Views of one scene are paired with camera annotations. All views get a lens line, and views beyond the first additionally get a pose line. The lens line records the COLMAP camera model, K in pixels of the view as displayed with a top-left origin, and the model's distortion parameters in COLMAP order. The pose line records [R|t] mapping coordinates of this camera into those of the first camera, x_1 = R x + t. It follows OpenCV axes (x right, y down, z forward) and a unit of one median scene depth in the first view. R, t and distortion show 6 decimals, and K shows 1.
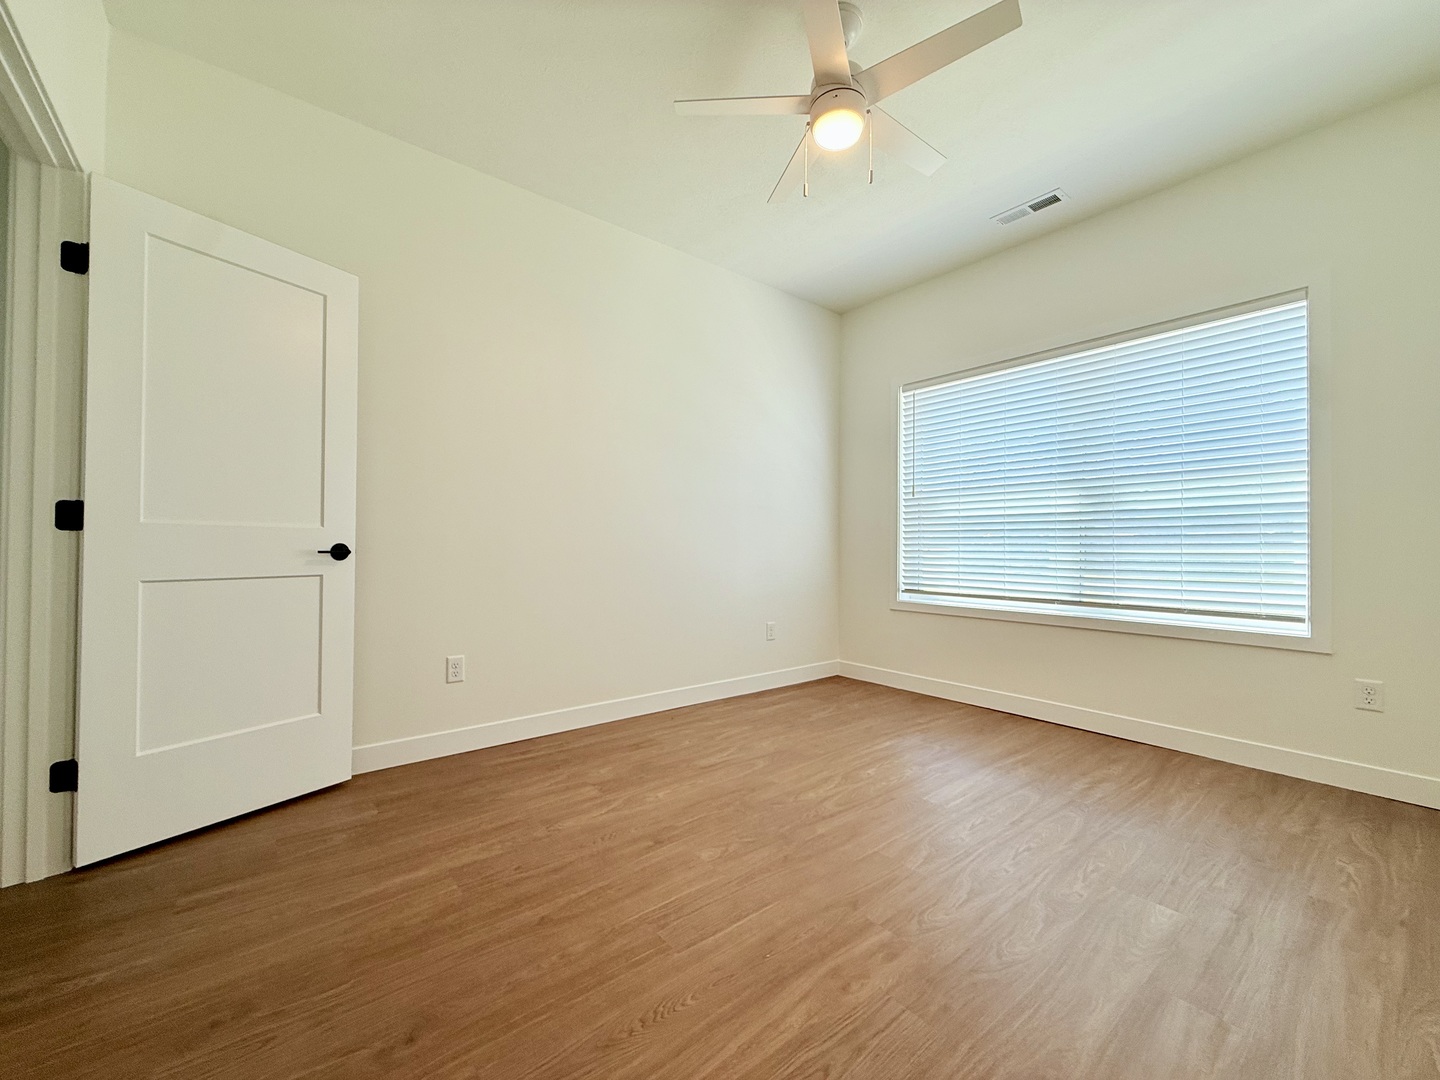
lens RADIAL K [[578.2, 0, 713.6], [0, 578.2, 540.4], [0, 0, 1]] dist [-0.004445, 0.000061]
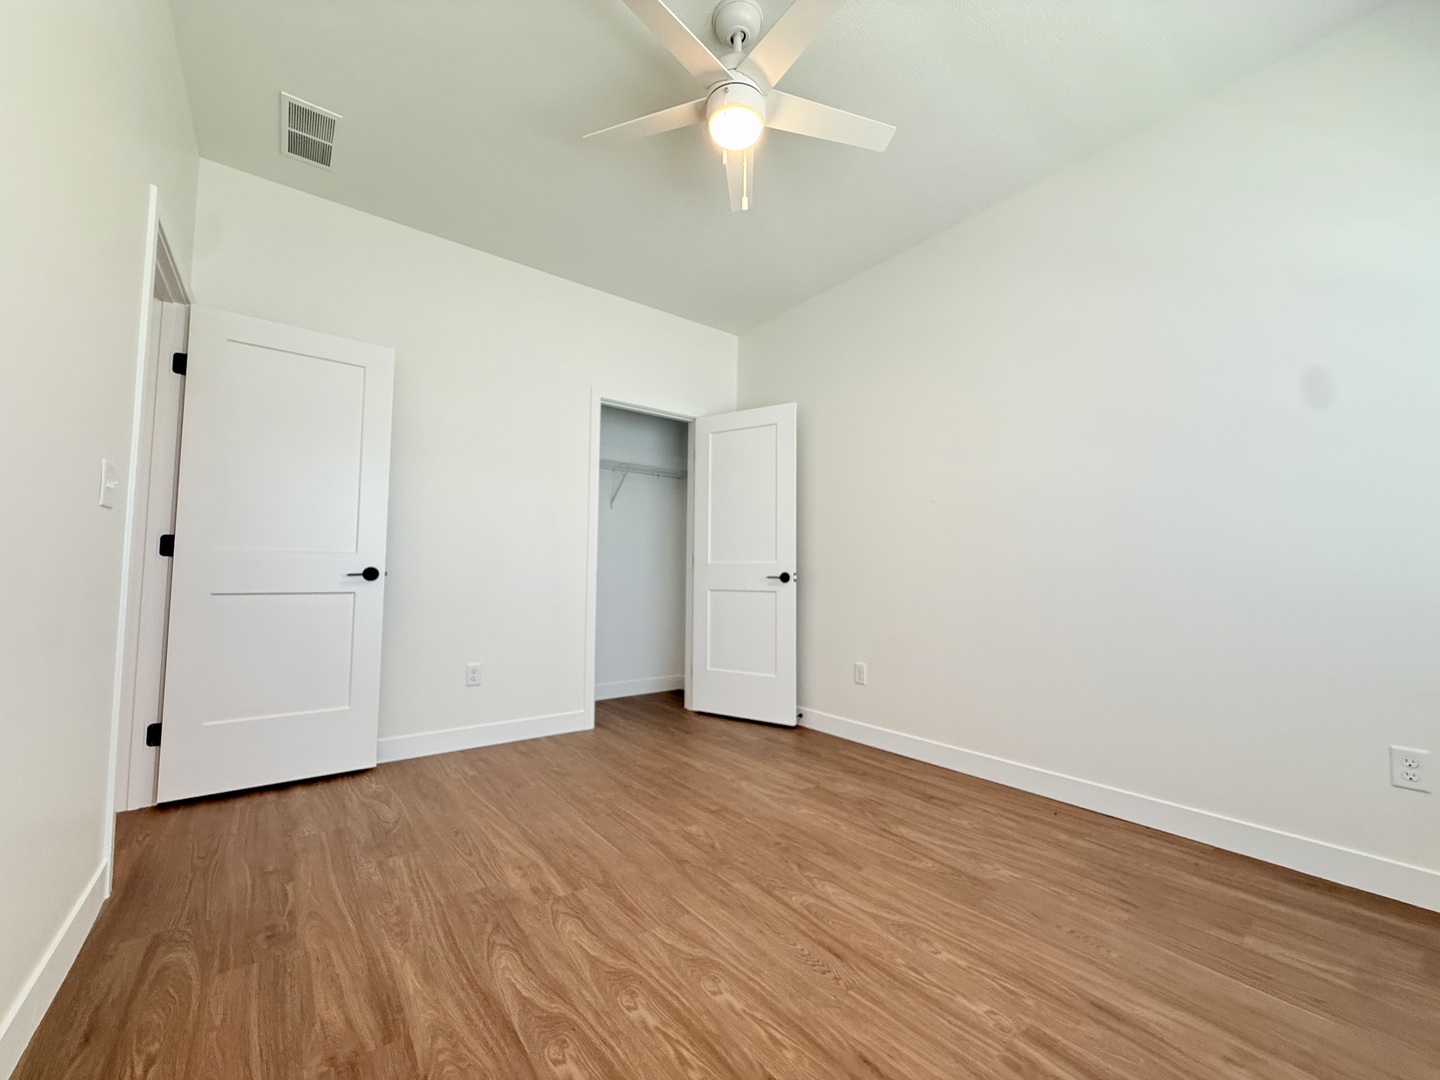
lens RADIAL K [[578.2, 0, 714.9], [0, 578.2, 543.7], [0, 0, 1]] dist [-0.004445, 0.000061]
pose [[-0.027503, -0.060469, -0.997791, 0.927899], [0.002233, 0.998162, -0.060553, 0.022708], [0.999619, -0.003894, -0.027318, 0.826336]]
